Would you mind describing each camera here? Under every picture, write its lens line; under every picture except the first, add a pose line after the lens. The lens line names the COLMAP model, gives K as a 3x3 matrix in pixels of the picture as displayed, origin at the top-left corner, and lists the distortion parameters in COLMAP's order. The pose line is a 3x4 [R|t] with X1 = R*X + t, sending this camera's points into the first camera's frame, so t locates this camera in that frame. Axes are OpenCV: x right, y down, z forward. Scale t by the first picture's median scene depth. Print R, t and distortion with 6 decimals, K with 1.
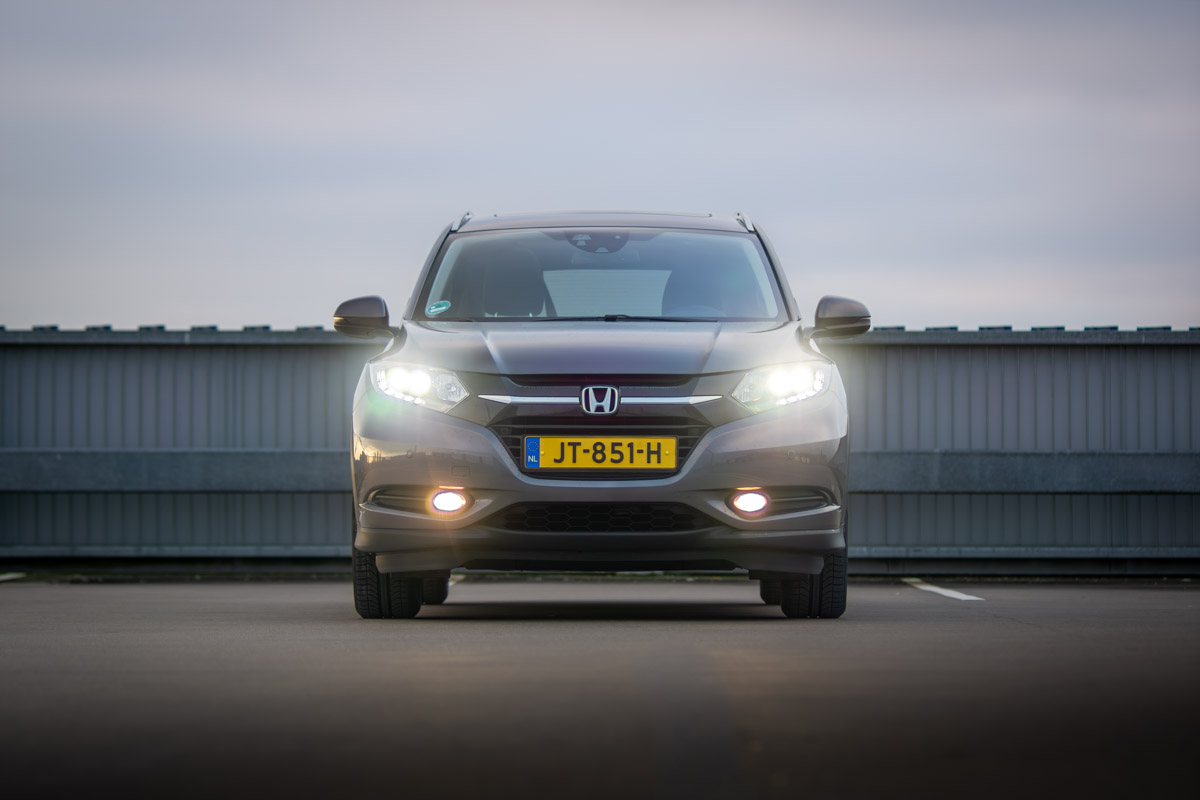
lens RADIAL K [[4423.9, 0, 600.0], [0, 4423.9, 400.0], [0, 0, 1]] dist [0.092602, -1.287683]
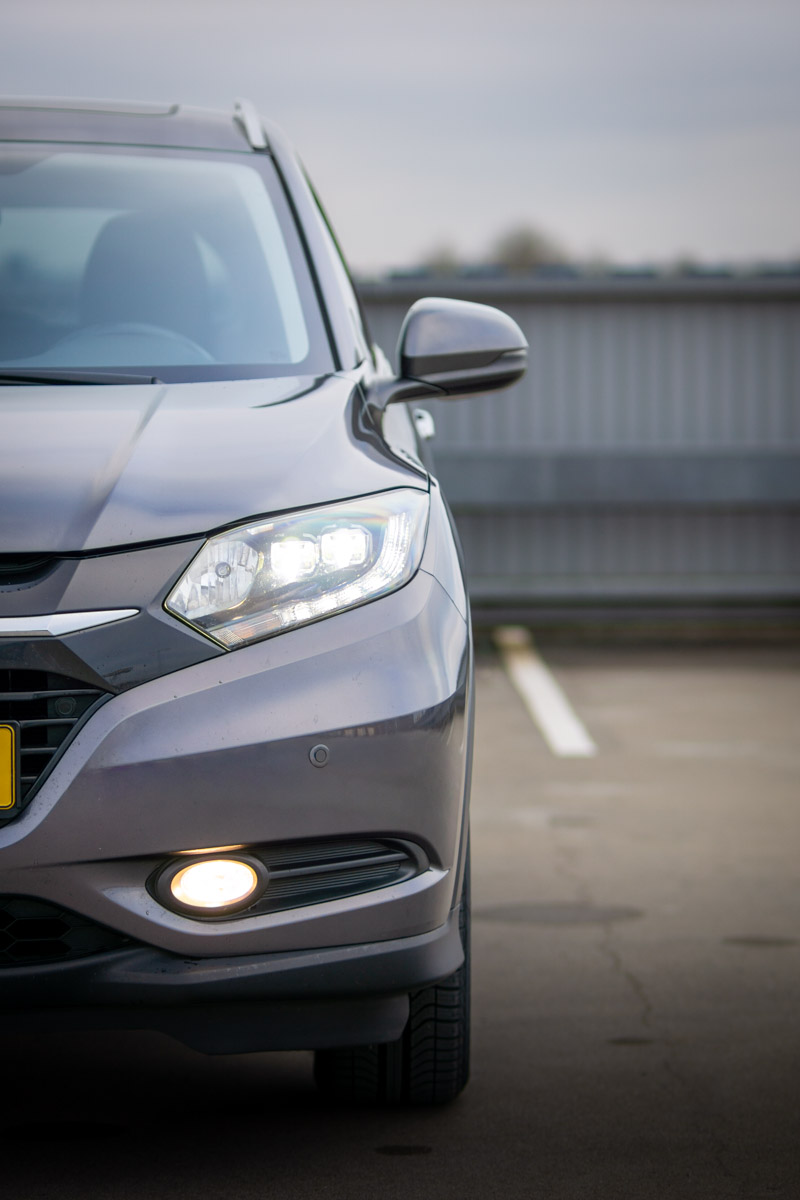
lens RADIAL K [[4627.3, 0, 400.0], [0, 4627.3, 600.0], [0, 0, 1]] dist [0.087945, -1.060219]
pose [[0.999549, -0.011999, 0.027541, 0.038830], [0.009803, 0.996865, 0.078518, -0.032551], [-0.028396, -0.078212, 0.996532, 0.591704]]
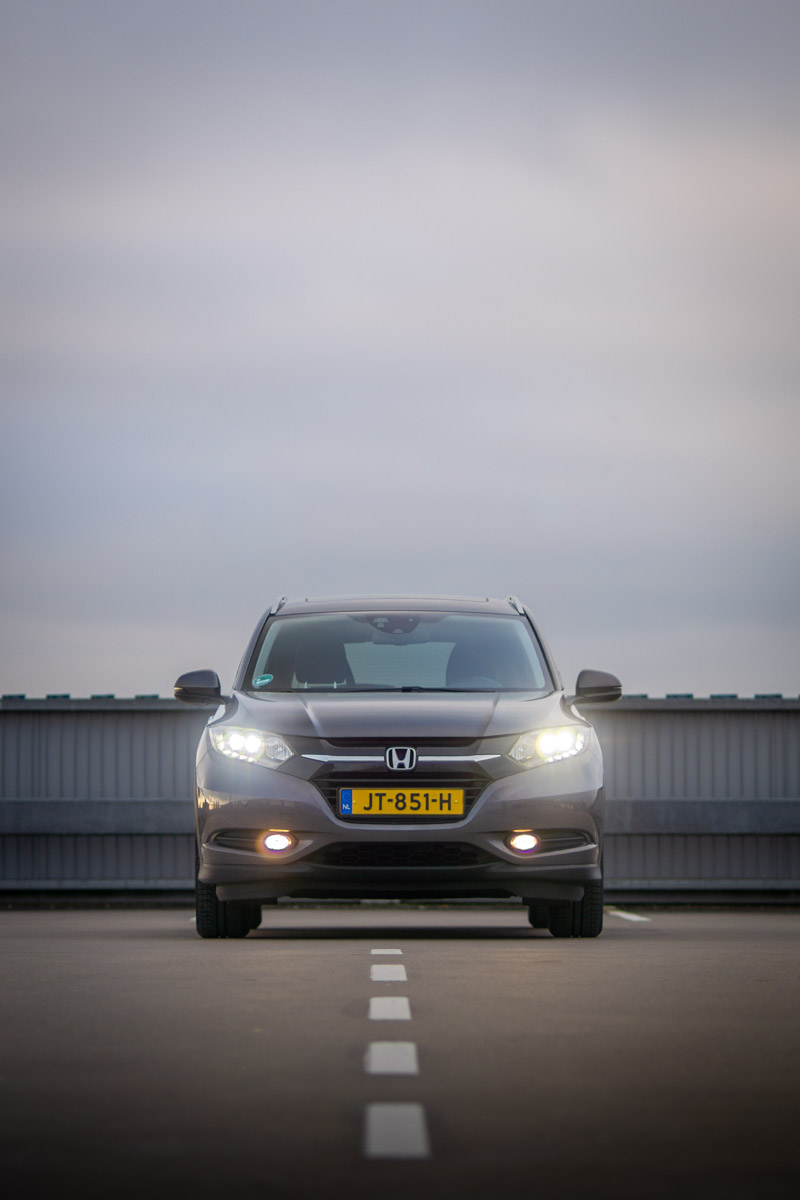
lens RADIAL K [[4891.3, 0, 400.0], [0, 4891.3, 600.0], [0, 0, 1]] dist [0.502724, 1.065126]
pose [[0.999898, -0.001372, 0.014246, -0.019236], [0.001753, 0.999639, -0.026808, -0.007401], [-0.014205, 0.026831, 0.999539, -0.349461]]
